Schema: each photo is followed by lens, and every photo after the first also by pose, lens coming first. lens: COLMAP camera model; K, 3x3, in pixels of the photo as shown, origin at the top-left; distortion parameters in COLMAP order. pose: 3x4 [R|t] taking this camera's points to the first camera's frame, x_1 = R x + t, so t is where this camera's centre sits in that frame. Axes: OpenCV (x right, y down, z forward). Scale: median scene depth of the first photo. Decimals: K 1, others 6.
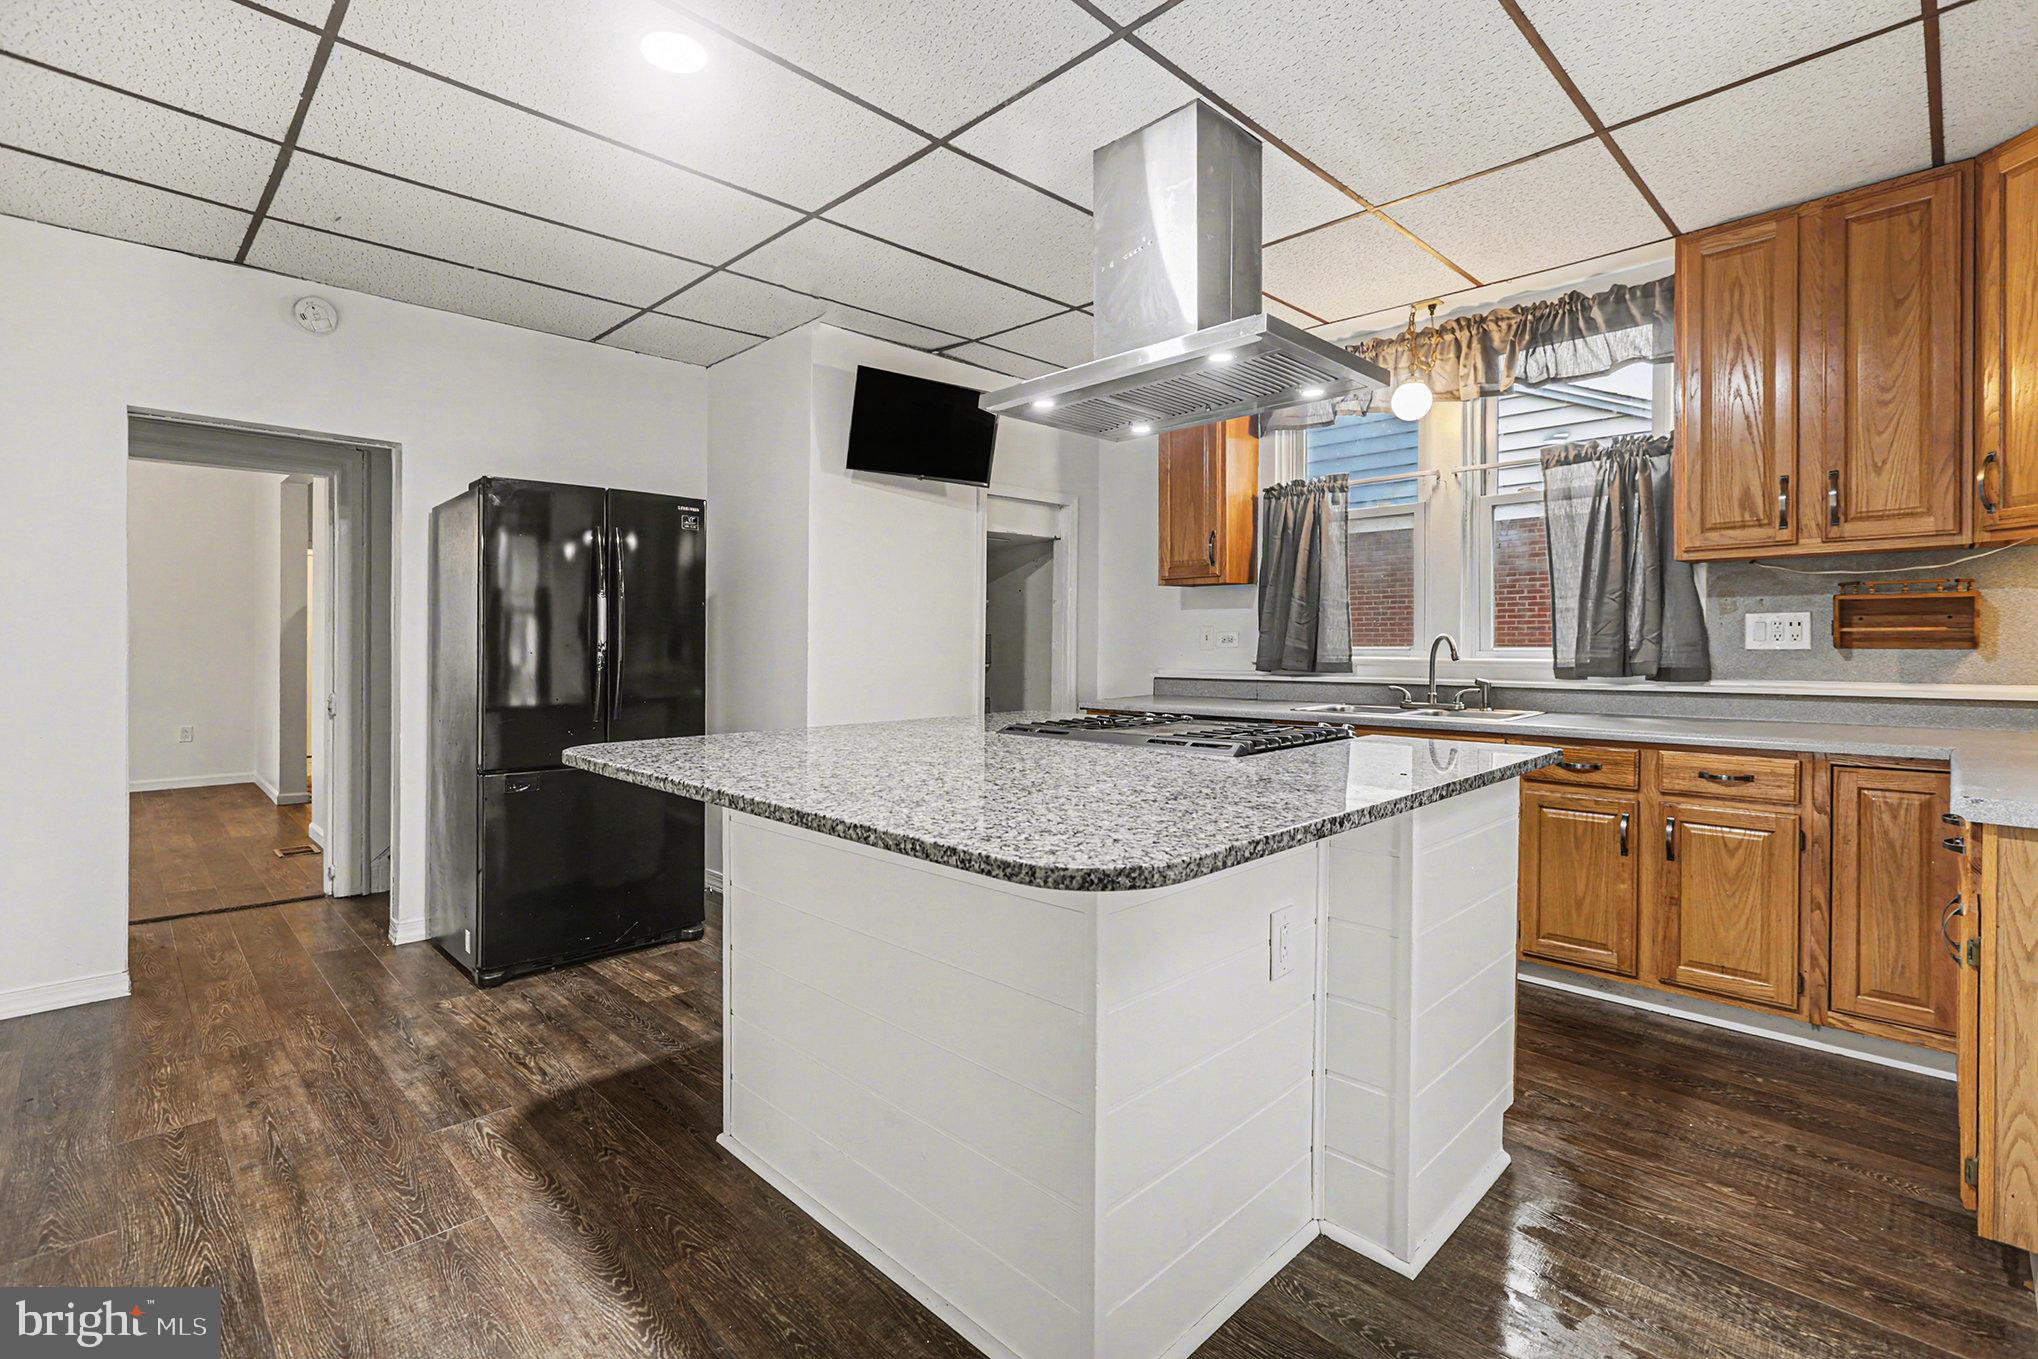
lens RADIAL K [[931.4, 0, 1024.5], [0, 931.4, 662.7], [0, 0, 1]] dist [-0.005550, 0.001913]
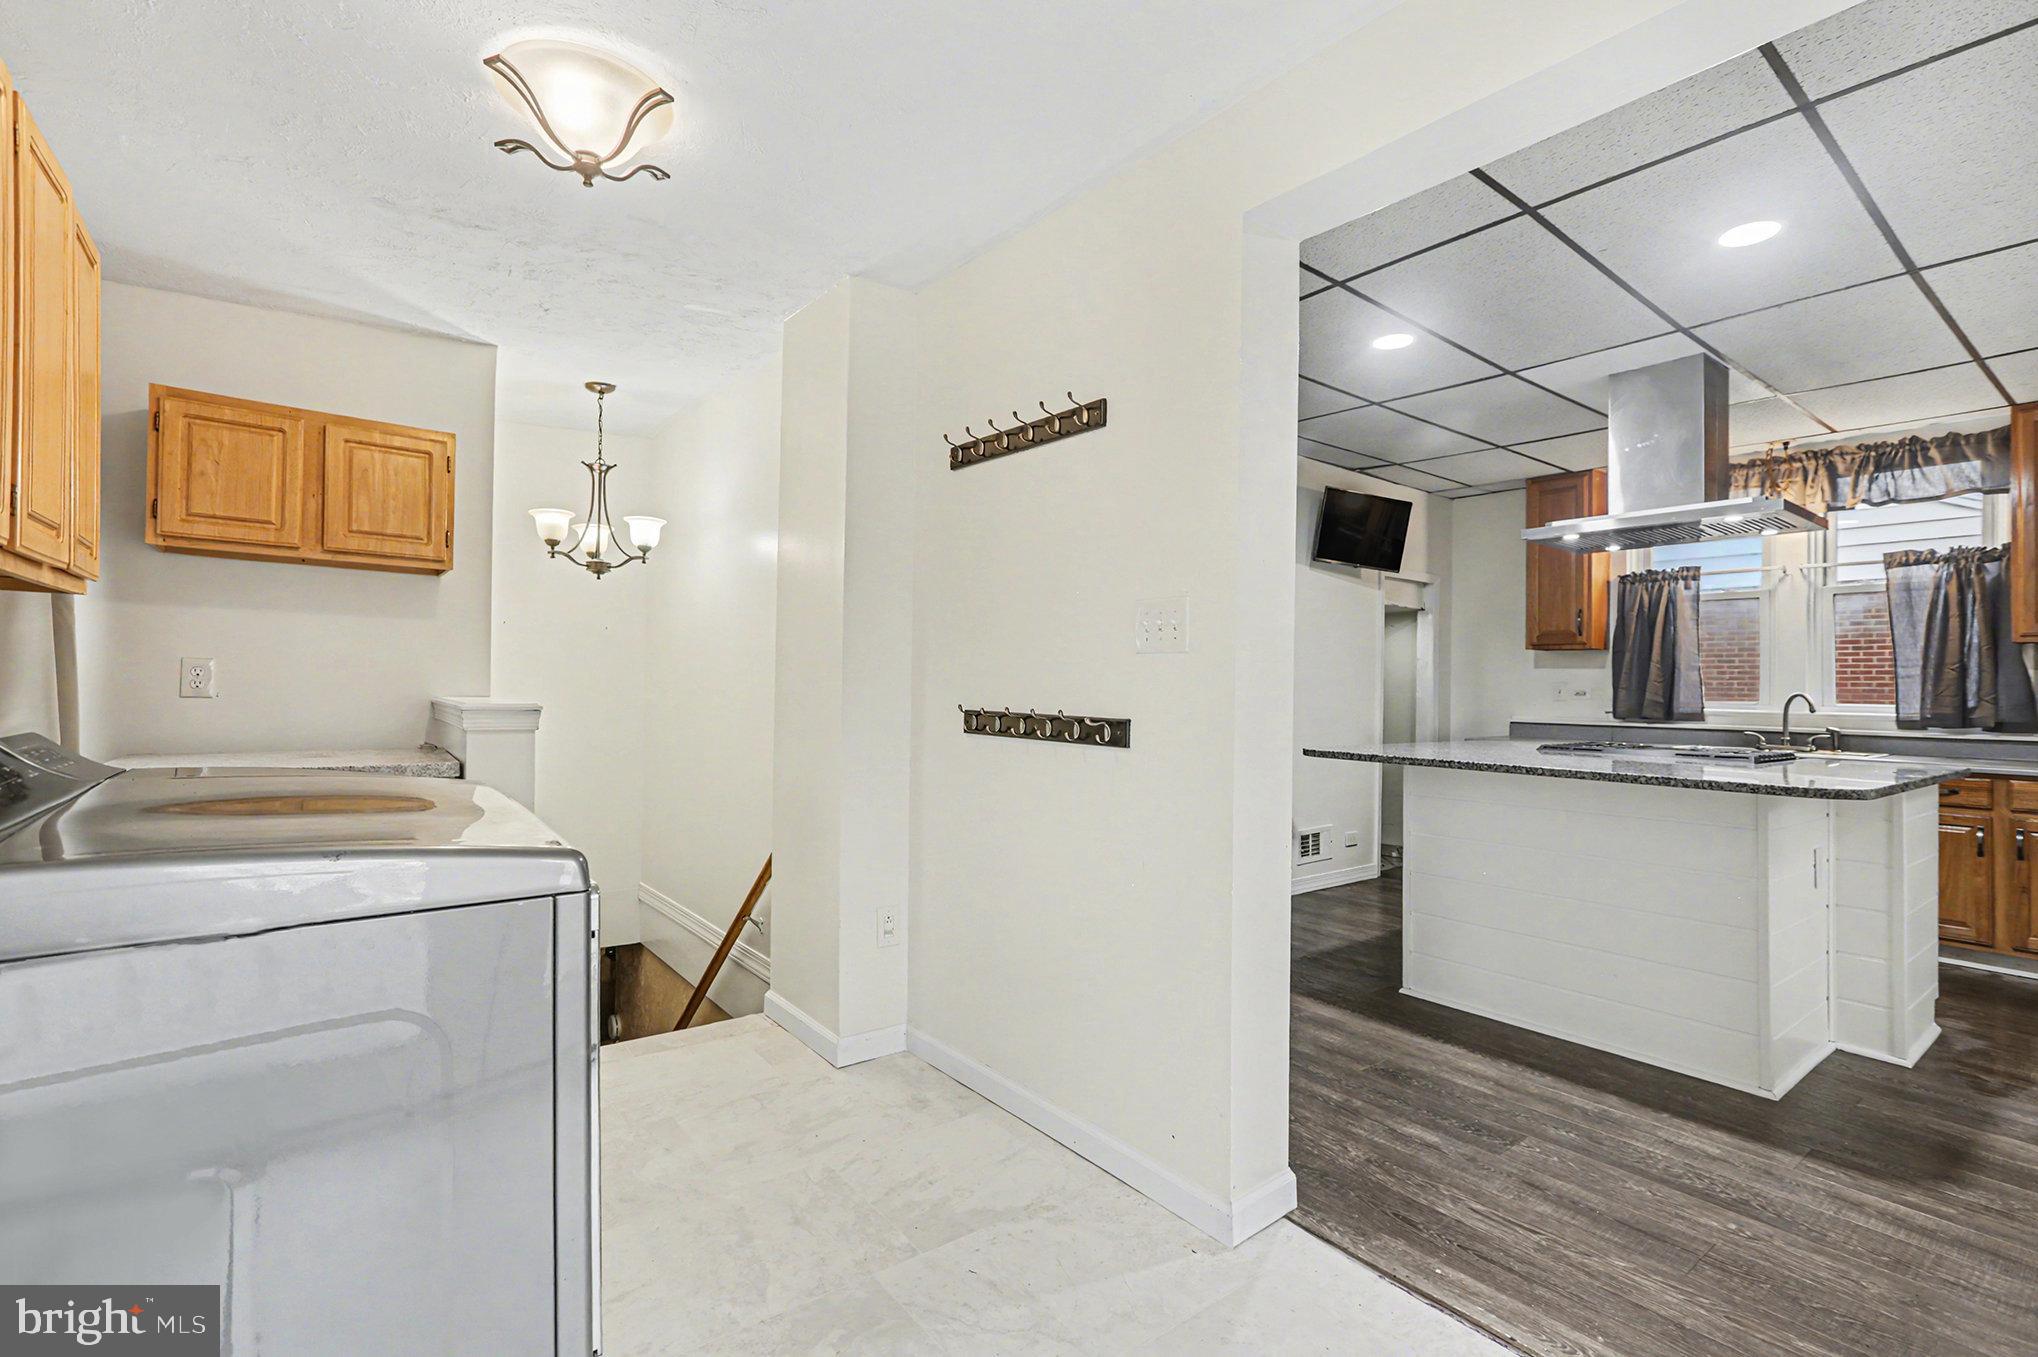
lens RADIAL K [[931.4, 0, 1032.0], [0, 931.4, 675.0], [0, 0, 1]] dist [-0.005550, 0.001913]
pose [[0.992149, 0.021703, -0.123162, -0.472660], [-0.026548, 0.998931, -0.037836, 0.023299], [0.122209, 0.040809, 0.991665, -0.439183]]
